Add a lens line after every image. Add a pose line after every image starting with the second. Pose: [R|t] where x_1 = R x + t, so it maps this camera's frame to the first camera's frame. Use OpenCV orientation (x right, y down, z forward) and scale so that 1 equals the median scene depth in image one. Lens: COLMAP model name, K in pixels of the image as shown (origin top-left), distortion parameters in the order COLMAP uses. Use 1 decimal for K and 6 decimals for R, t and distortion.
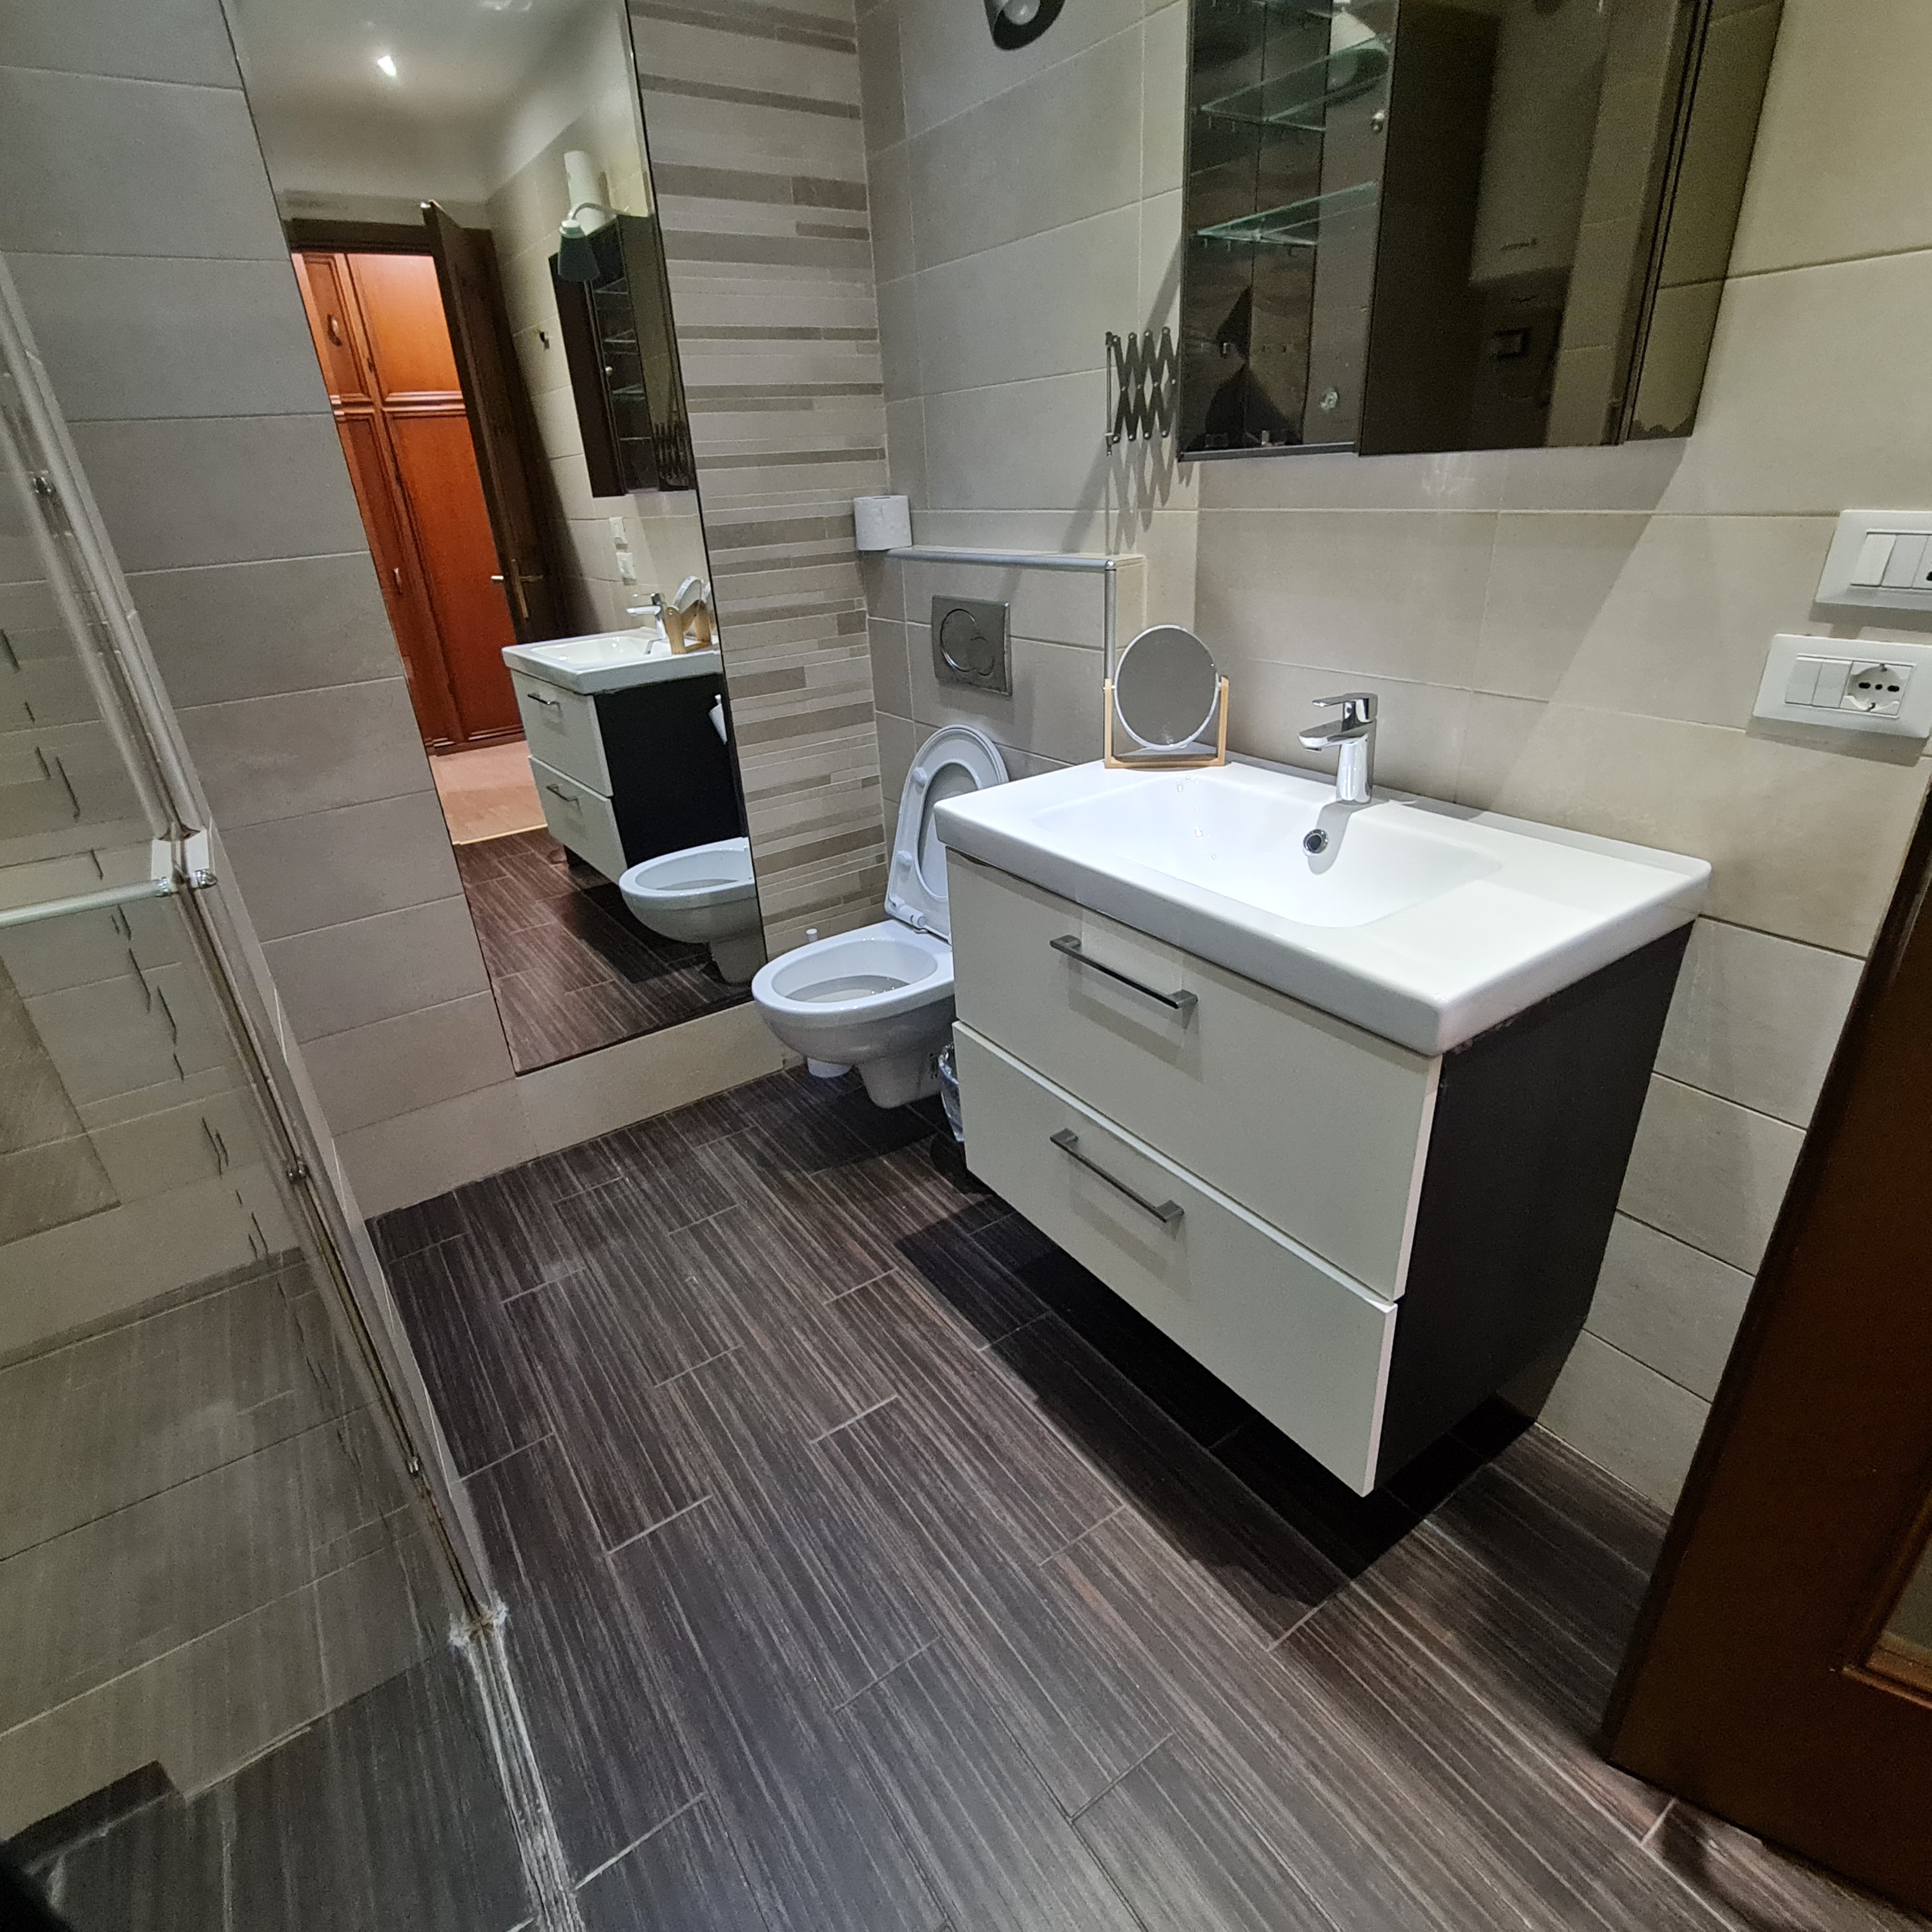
lens RADIAL K [[1058.7, 0, 963.8], [0, 1058.7, 971.2], [0, 0, 1]] dist [-0.006717, 0.001465]
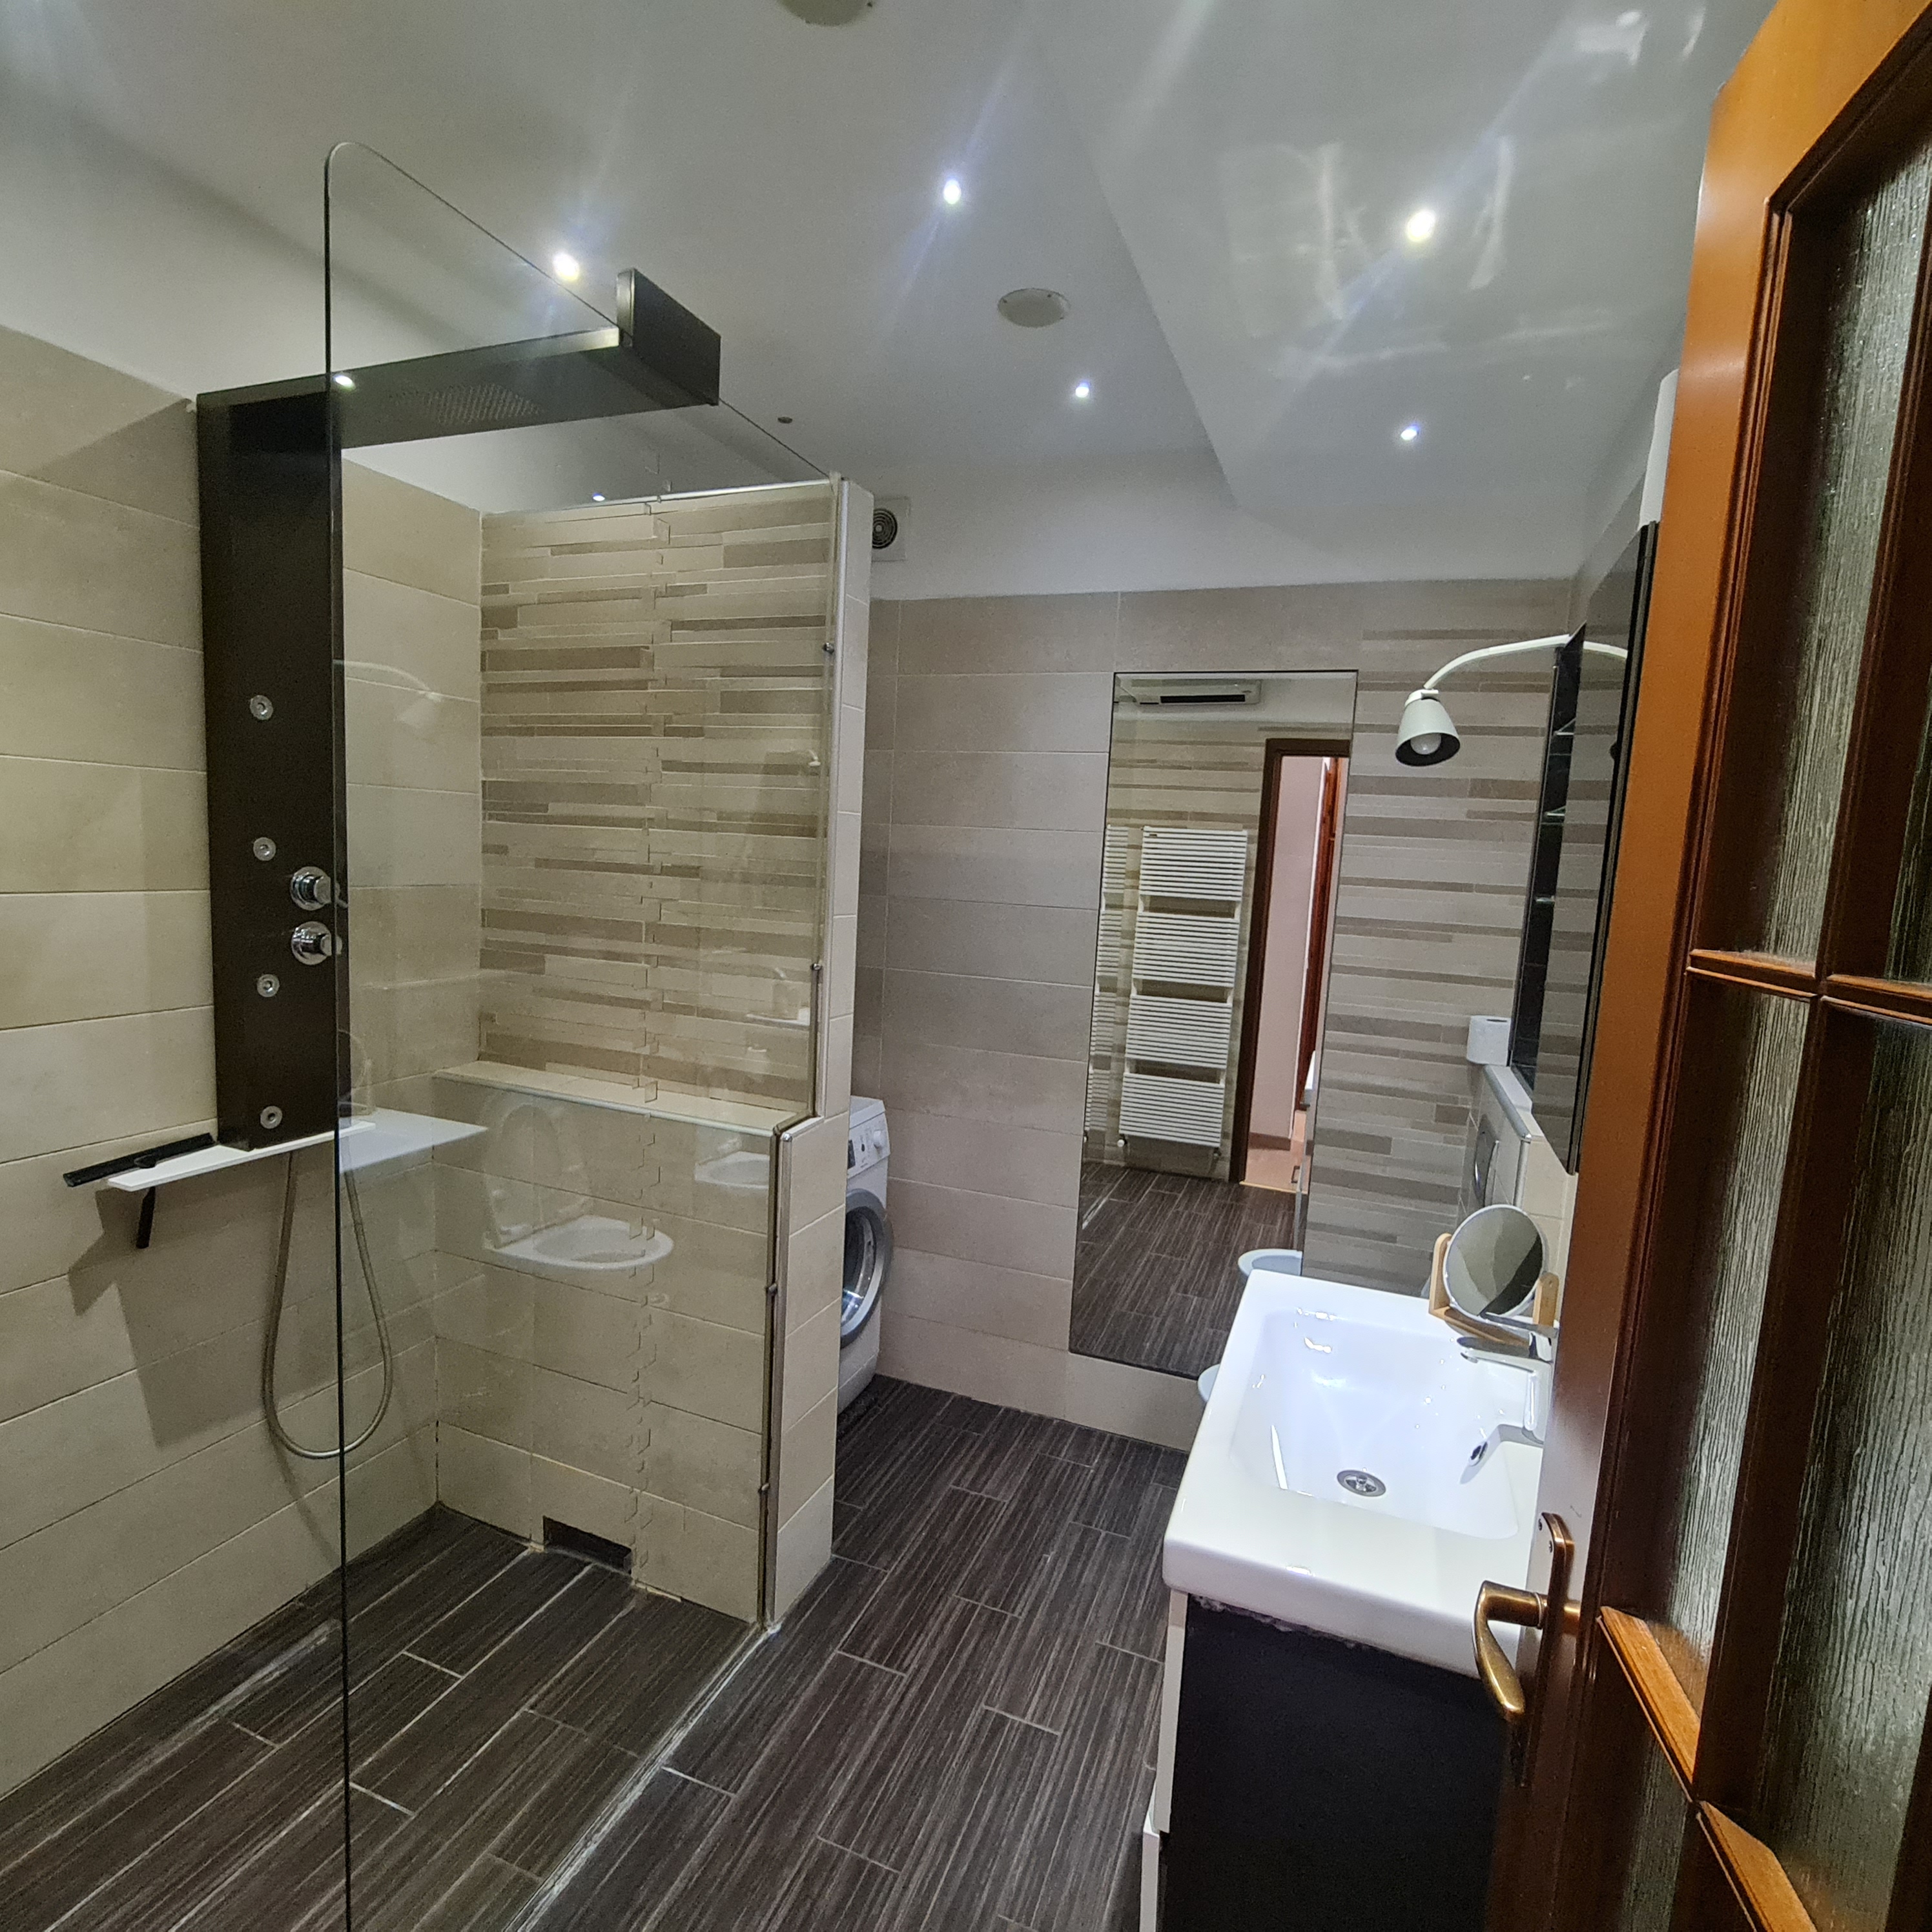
lens RADIAL K [[1058.2, 0, 961.6], [0, 1058.2, 972.5], [0, 0, 1]] dist [-0.004016, -0.000826]
pose [[0.559419, 0.181324, -0.808809, 0.644645], [-0.432250, 0.896412, -0.098006, -0.182441], [0.707255, 0.404435, 0.579847, -0.082156]]
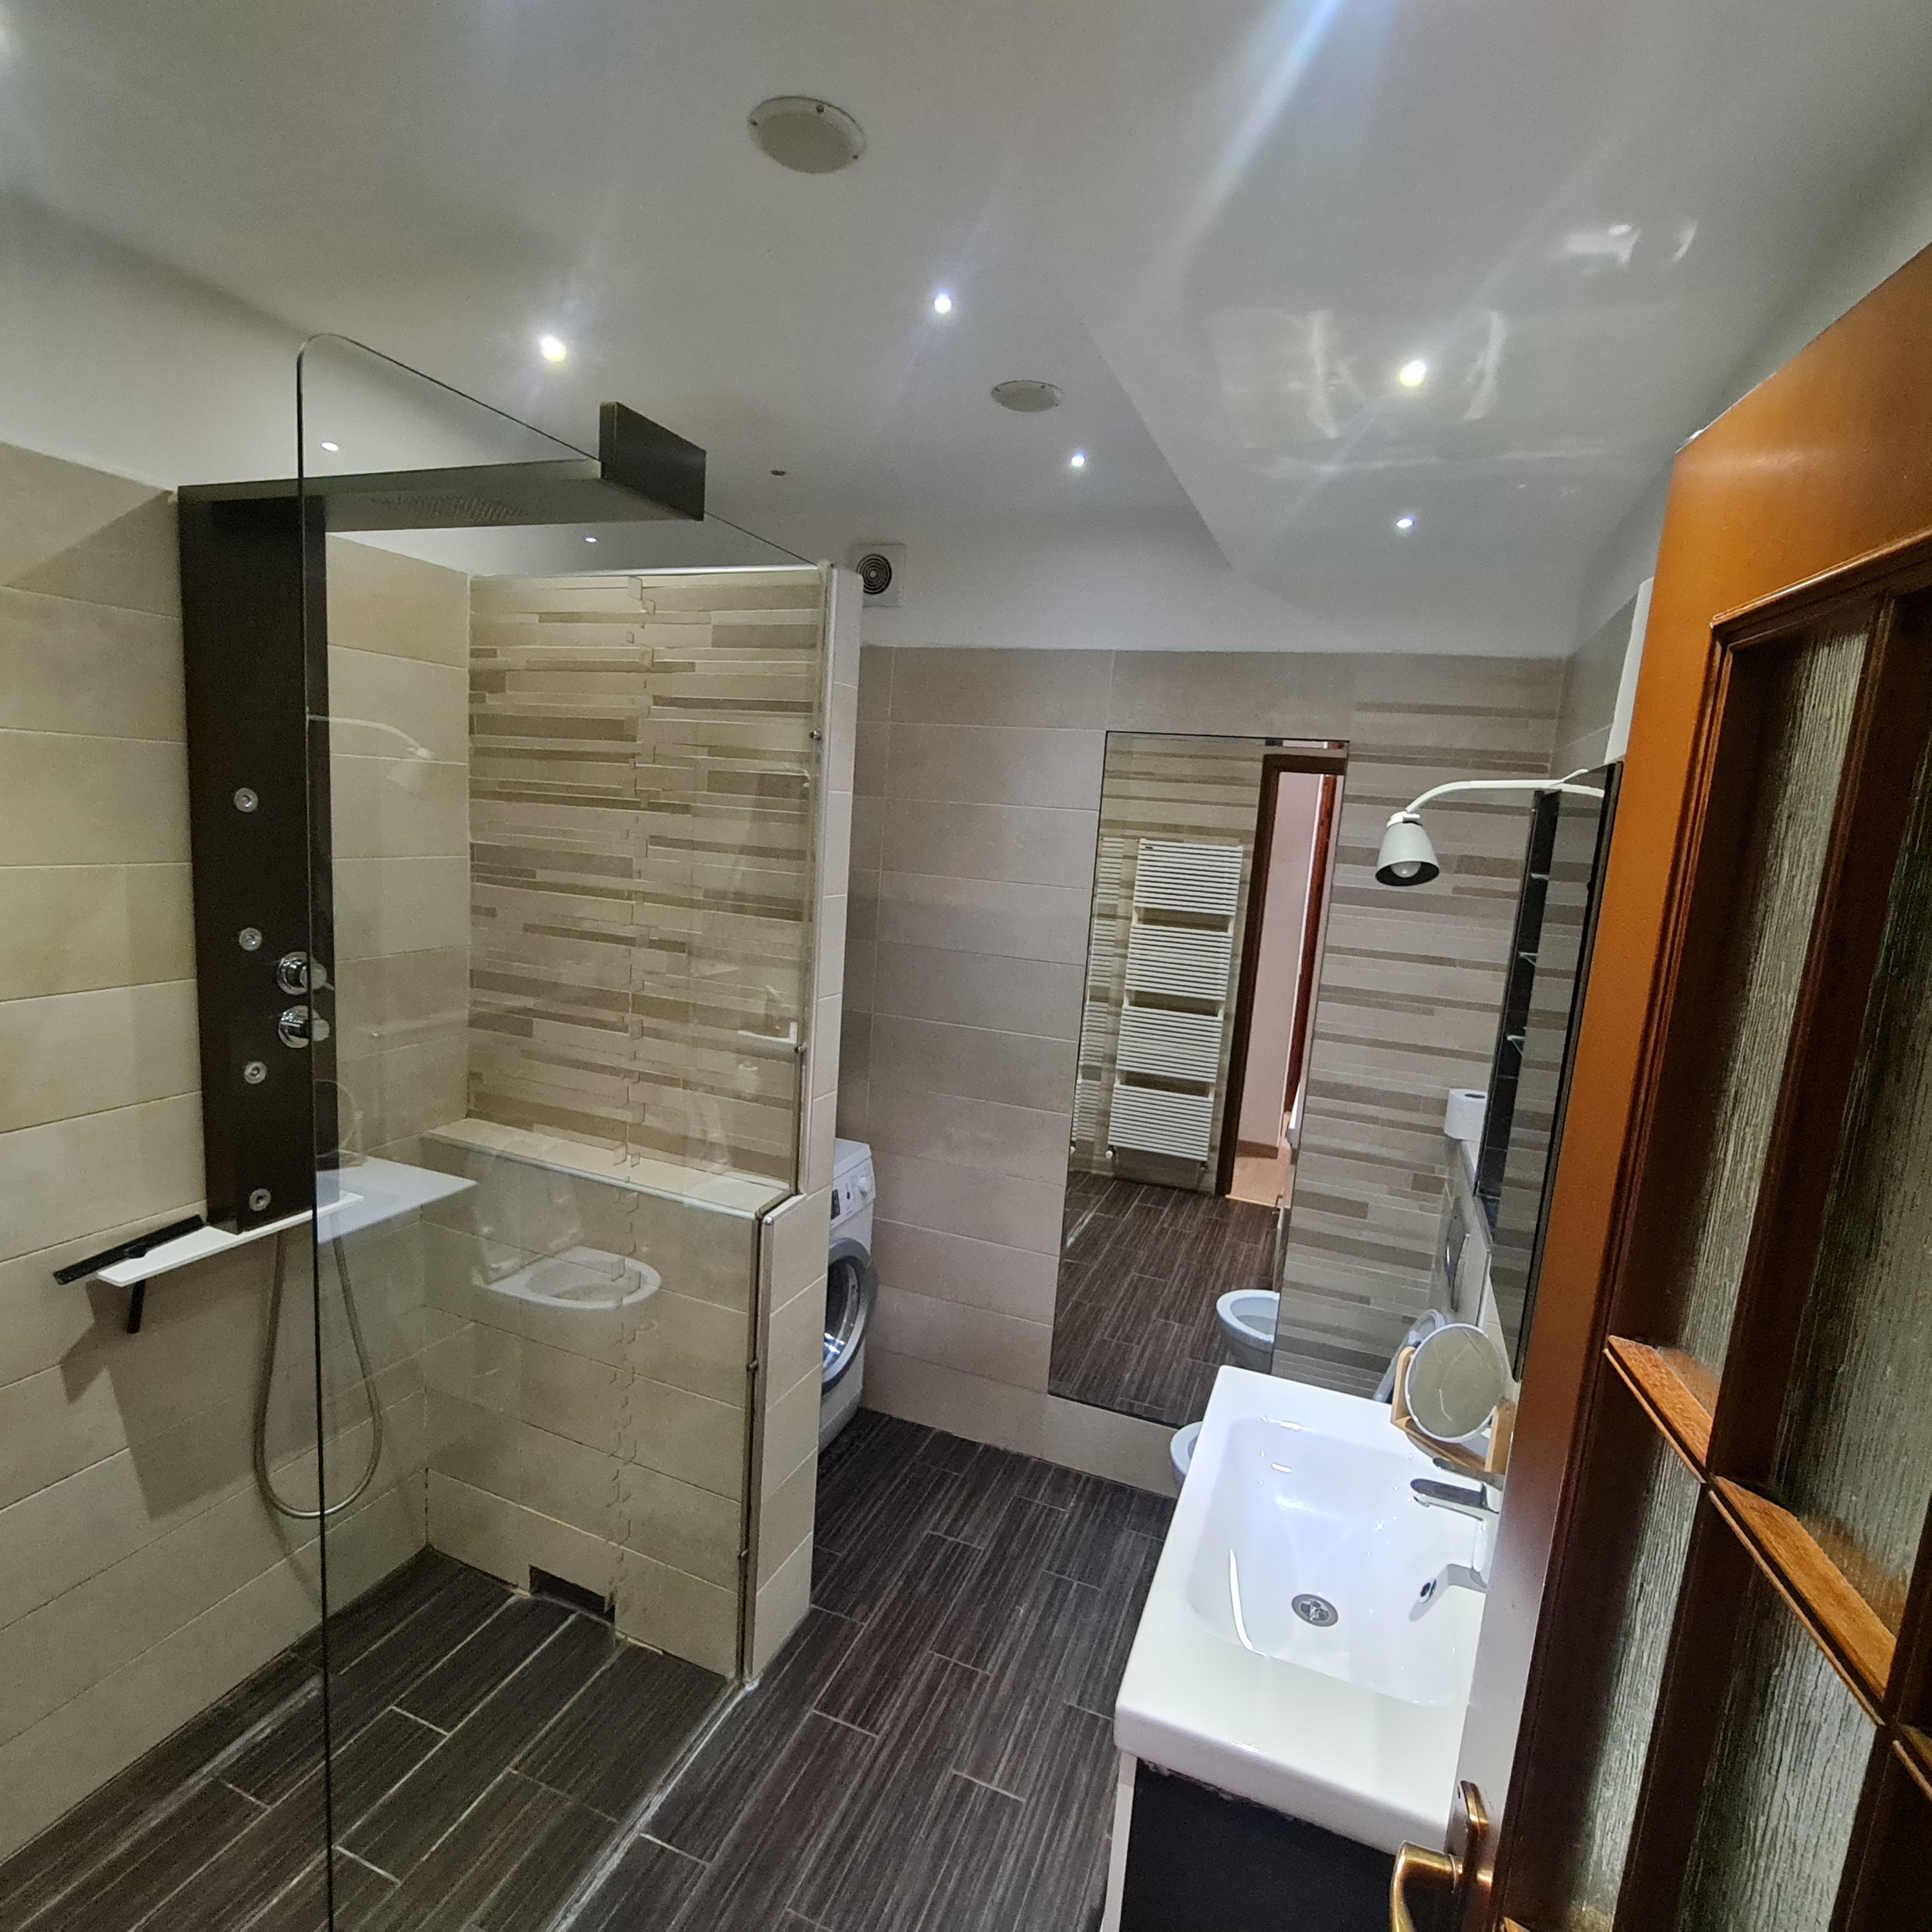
lens RADIAL K [[1058.7, 0, 963.8], [0, 1058.7, 971.2], [0, 0, 1]] dist [-0.006717, 0.001465]
pose [[0.558071, 0.220646, -0.799920, 0.633876], [-0.447876, 0.891617, -0.066526, -0.321589], [0.698544, 0.395391, 0.596408, -0.133855]]
